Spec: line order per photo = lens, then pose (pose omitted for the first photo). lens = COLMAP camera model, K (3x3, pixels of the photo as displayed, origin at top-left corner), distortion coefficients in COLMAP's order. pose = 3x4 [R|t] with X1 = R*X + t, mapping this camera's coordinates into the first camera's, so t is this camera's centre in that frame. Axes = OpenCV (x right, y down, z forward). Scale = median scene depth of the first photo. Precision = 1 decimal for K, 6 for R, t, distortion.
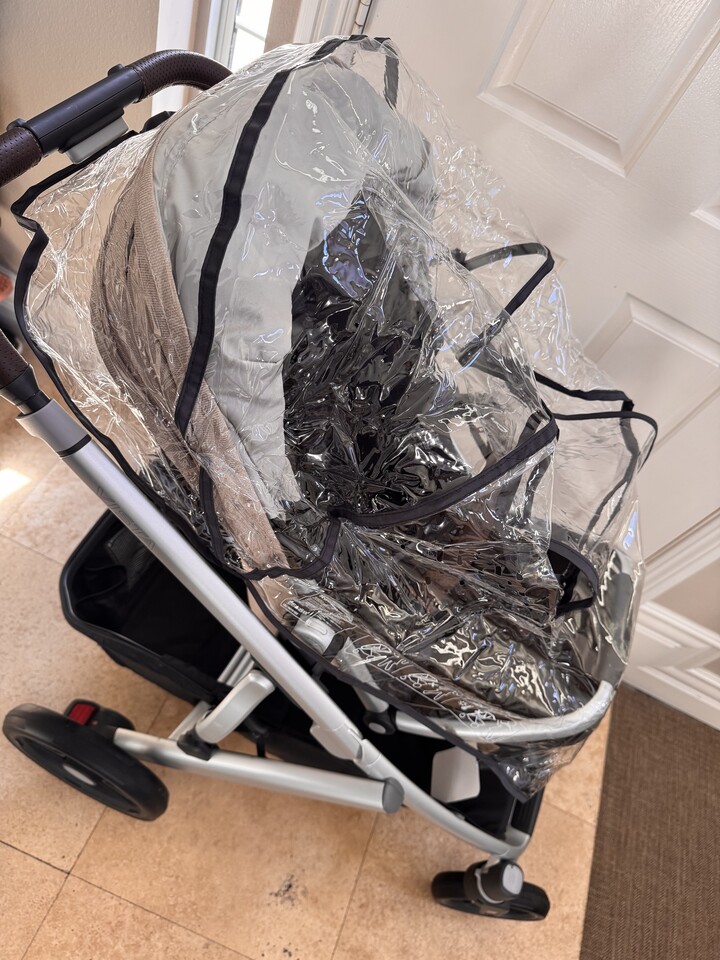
lens RADIAL K [[683.0, 0, 364.6], [0, 683.0, 475.7], [0, 0, 1]] dist [-0.026142, 0.000213]
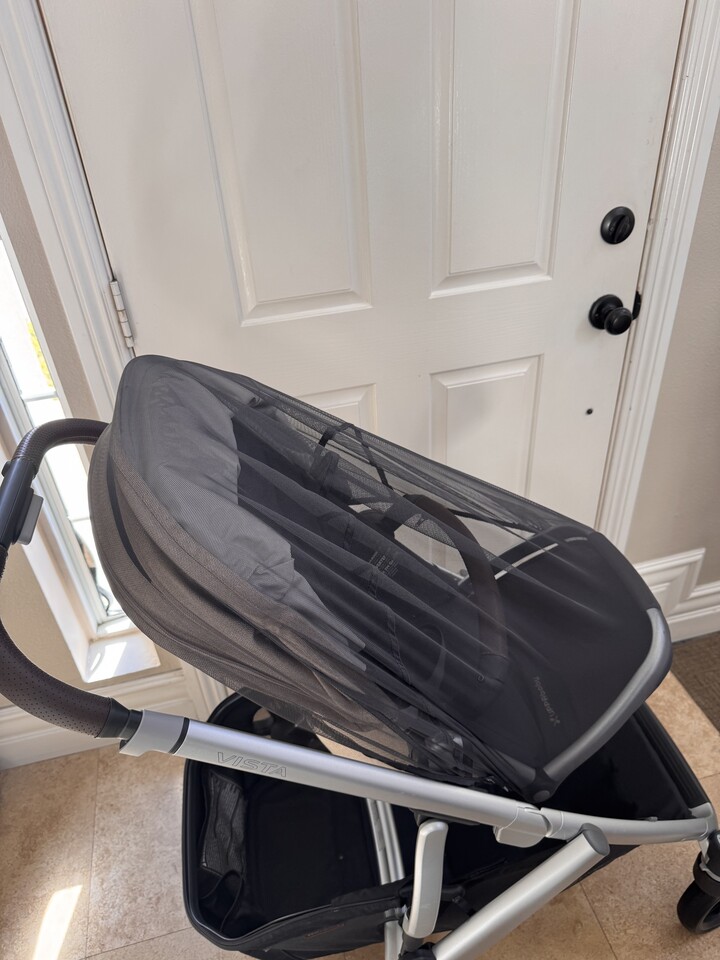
lens RADIAL K [[675.7, 0, 360.0], [0, 675.7, 480.0], [0, 0, 1]] dist [-0.013236, -0.003913]
pose [[0.763412, -0.601108, 0.236371, -0.101585], [0.643248, 0.740728, -0.193786, 0.022929], [-0.058601, 0.299984, 0.952143, -0.081753]]
